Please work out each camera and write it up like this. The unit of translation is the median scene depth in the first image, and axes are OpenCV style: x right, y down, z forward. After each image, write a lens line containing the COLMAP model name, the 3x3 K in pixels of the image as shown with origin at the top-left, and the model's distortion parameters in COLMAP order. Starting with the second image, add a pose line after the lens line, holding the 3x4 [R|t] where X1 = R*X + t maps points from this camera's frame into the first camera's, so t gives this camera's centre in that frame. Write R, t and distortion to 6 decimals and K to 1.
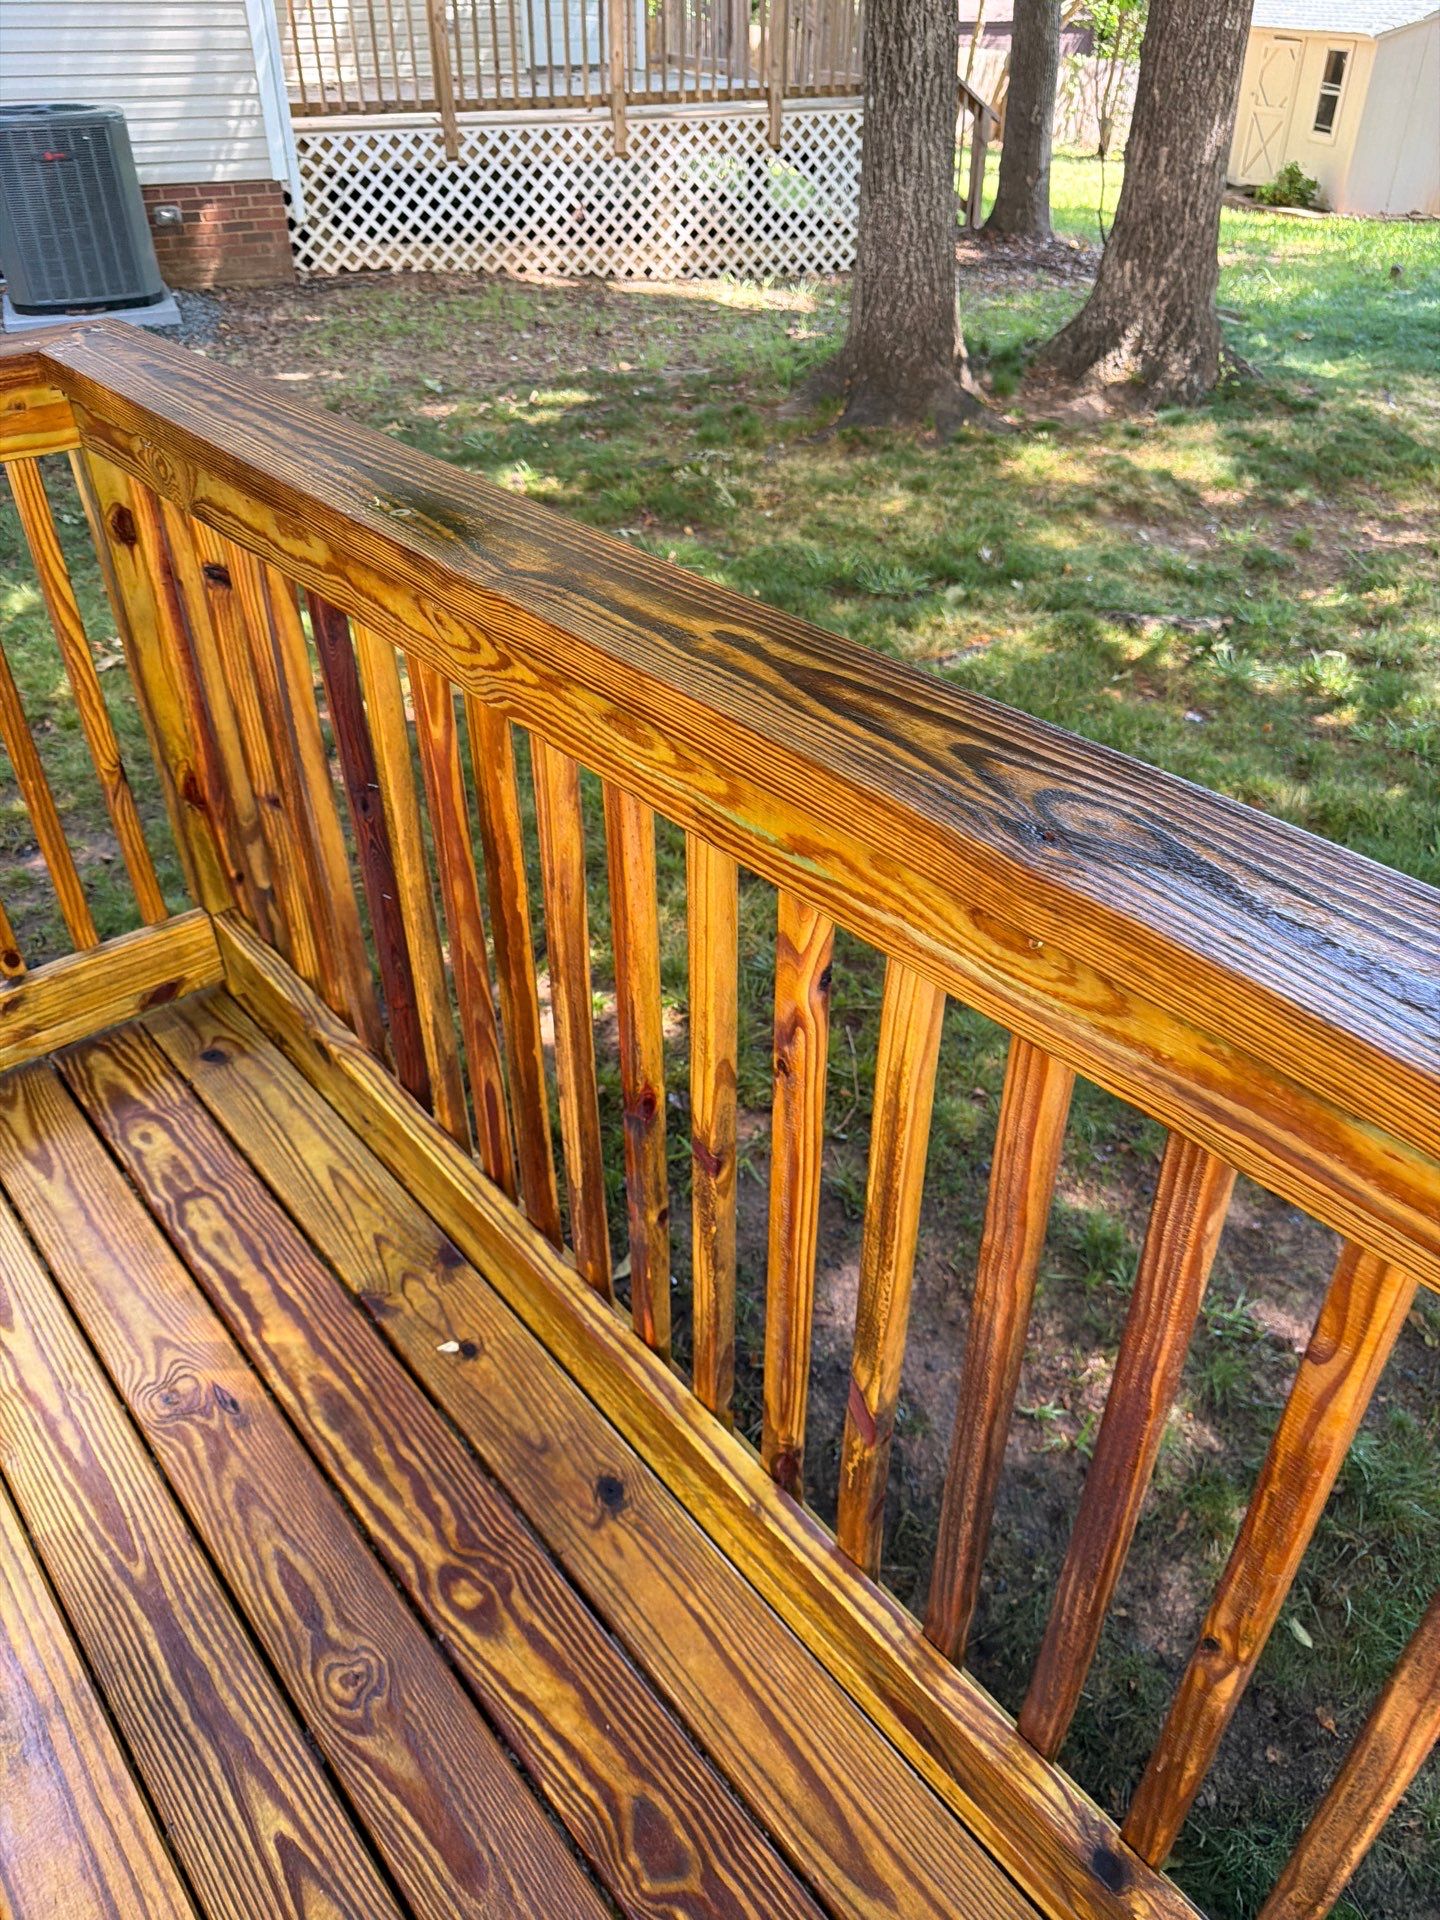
lens RADIAL K [[1367.4, 0, 712.5], [0, 1367.4, 941.2], [0, 0, 1]] dist [0.026023, -0.035222]
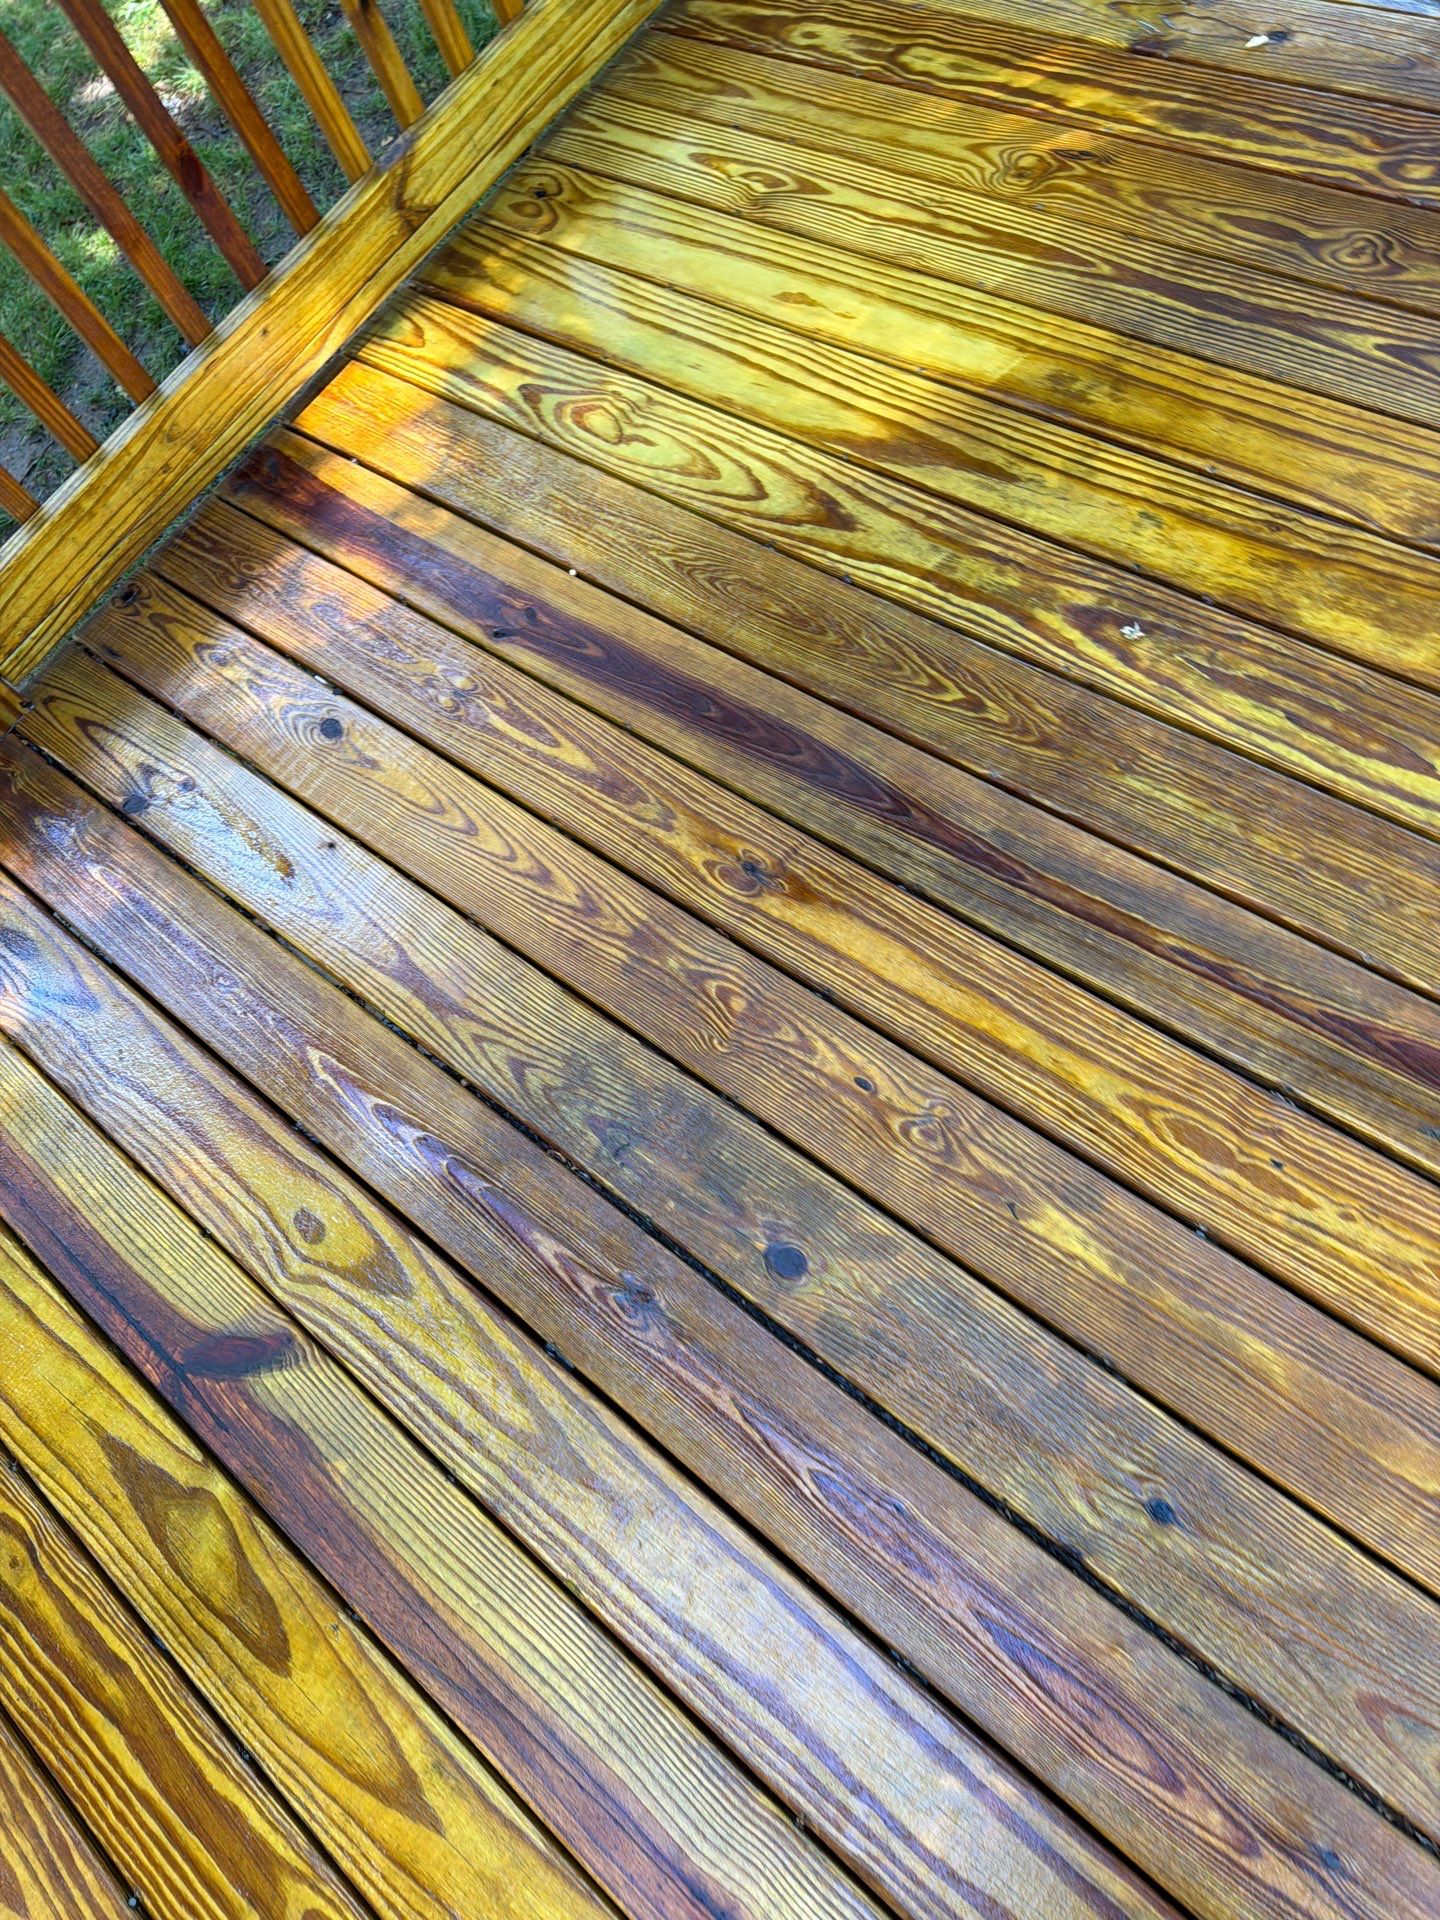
lens RADIAL K [[1420.1, 0, 694.5], [0, 1420.1, 969.3], [0, 0, 1]] dist [0.012838, -0.028724]
pose [[0.944427, -0.295253, -0.144509, -0.698232], [0.328697, 0.842985, 0.425834, 0.319132], [-0.003910, -0.449669, 0.893187, -0.272677]]
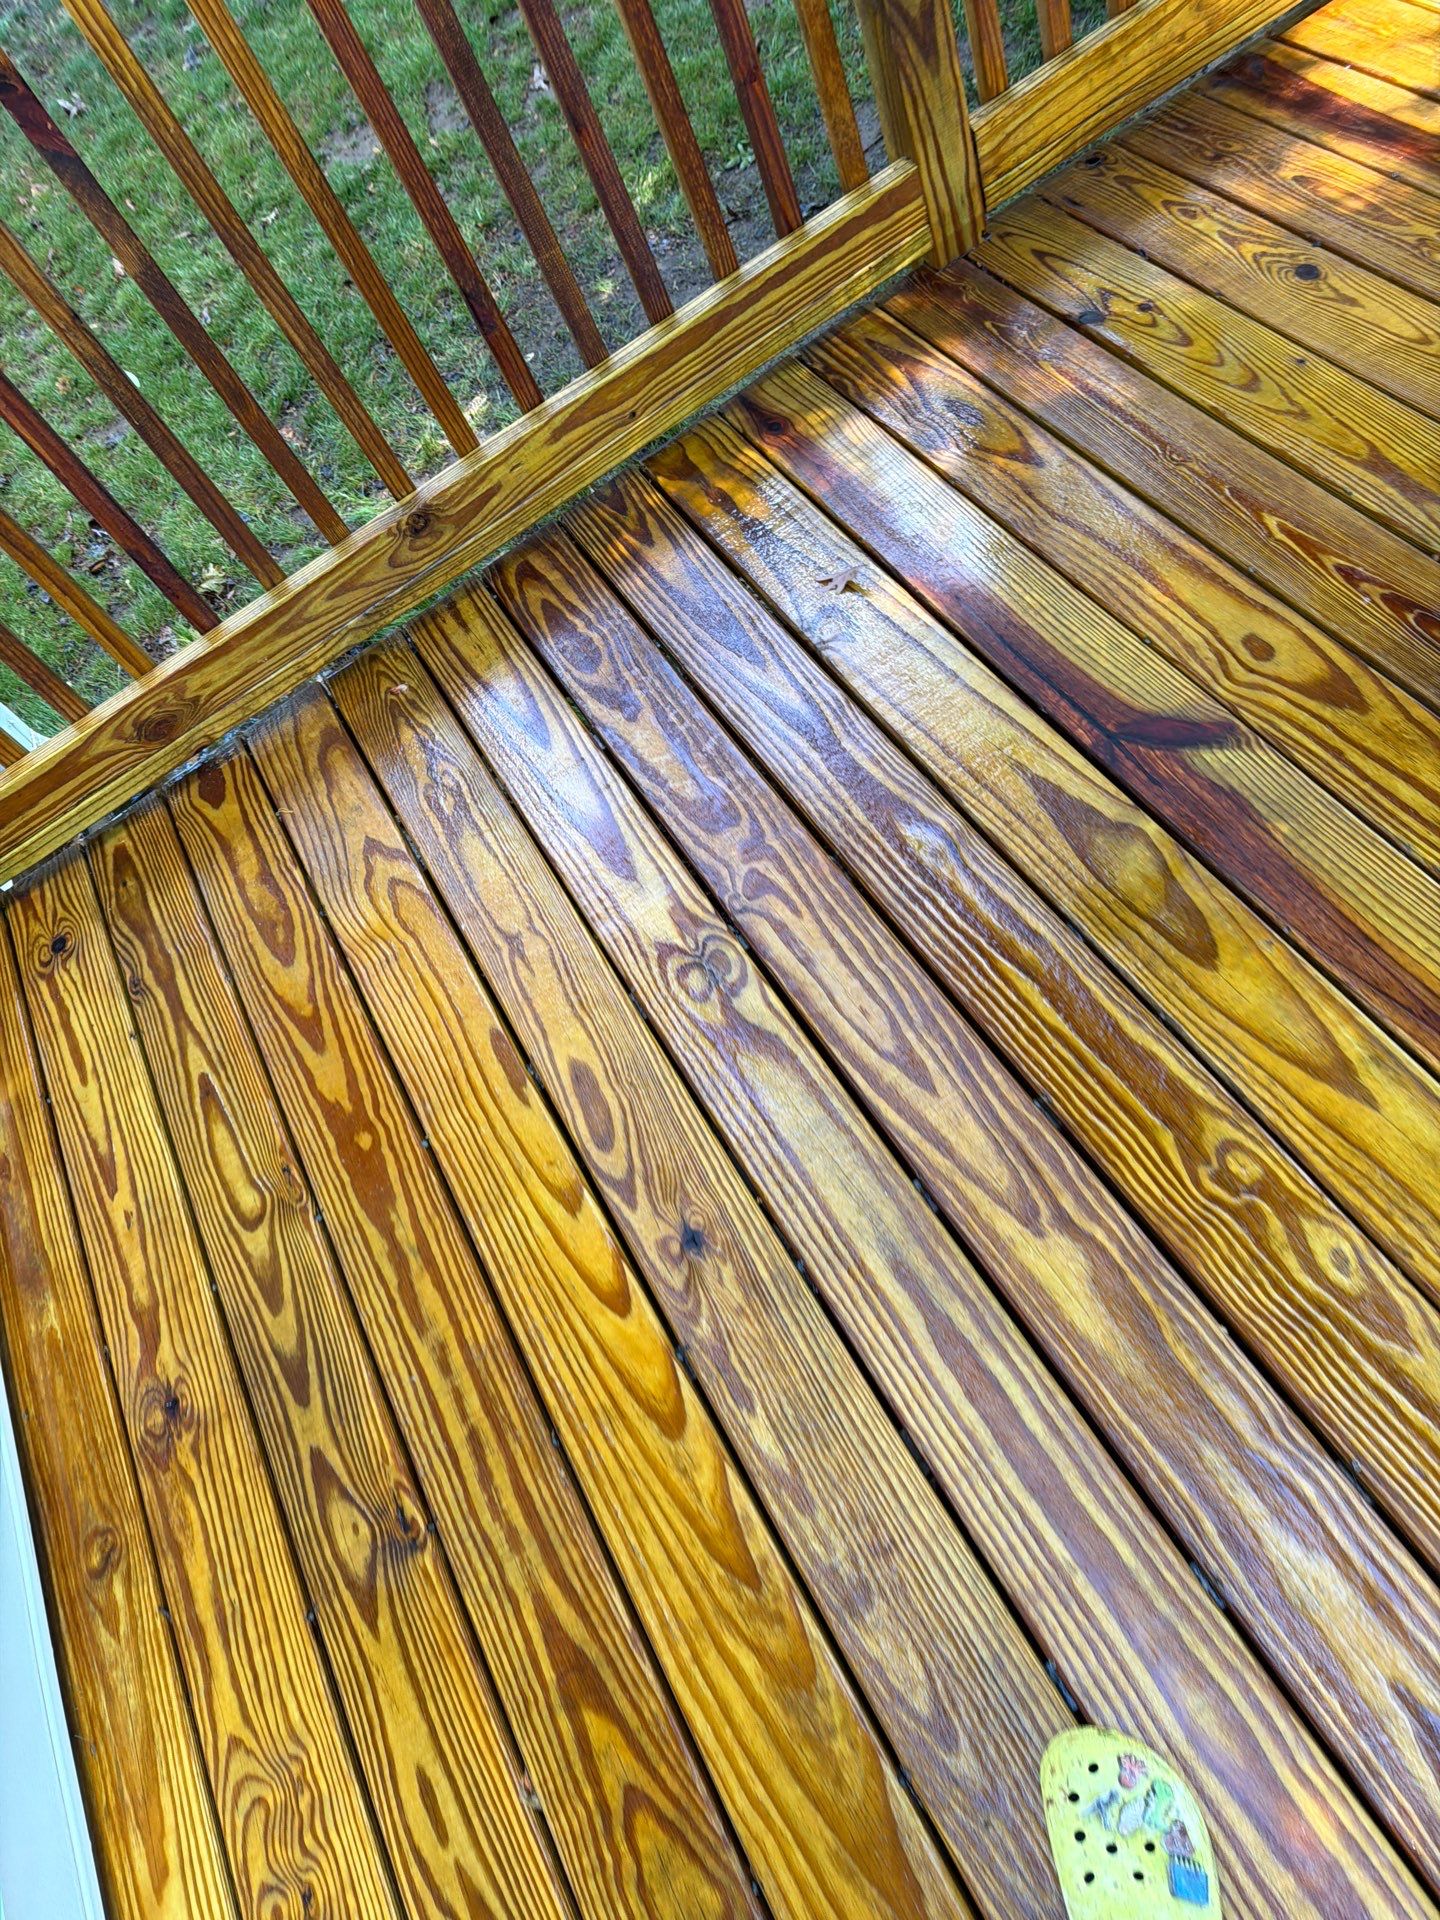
lens RADIAL K [[1367.4, 0, 661.2], [0, 1367.4, 969.1], [0, 0, 1]] dist [0.026023, -0.035222]
pose [[0.926202, -0.014995, -0.376729, -1.152018], [0.171129, 0.907072, 0.384624, 0.536075], [0.335953, -0.420709, 0.842698, -0.574655]]
